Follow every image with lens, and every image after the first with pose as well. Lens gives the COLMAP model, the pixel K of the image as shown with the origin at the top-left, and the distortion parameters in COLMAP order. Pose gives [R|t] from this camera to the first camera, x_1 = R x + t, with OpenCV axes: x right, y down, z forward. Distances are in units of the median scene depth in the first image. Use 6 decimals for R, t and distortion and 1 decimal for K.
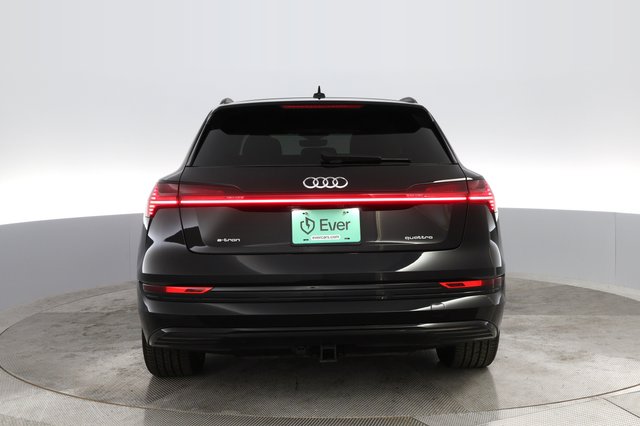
lens RADIAL K [[523.9, 0, 320.0], [0, 523.9, 213.0], [0, 0, 1]] dist [-0.007058, -0.002850]
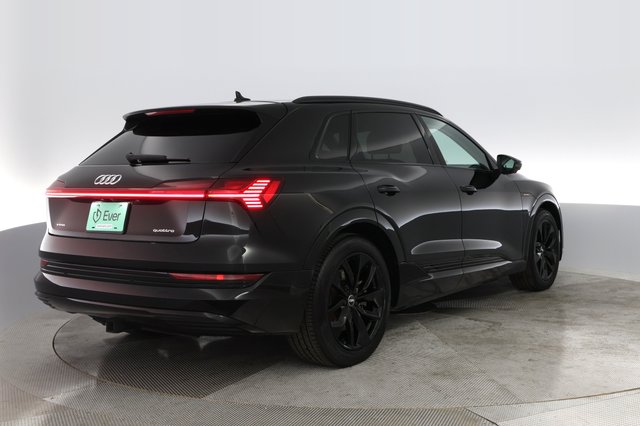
lens RADIAL K [[523.9, 0, 320.0], [0, 523.9, 213.0], [0, 0, 1]] dist [-0.007058, -0.002850]
pose [[0.971077, 0.035981, -0.236038, 0.556139], [-0.034785, 0.999352, 0.009231, -0.007539], [0.236217, -0.000753, 0.971700, -0.009986]]
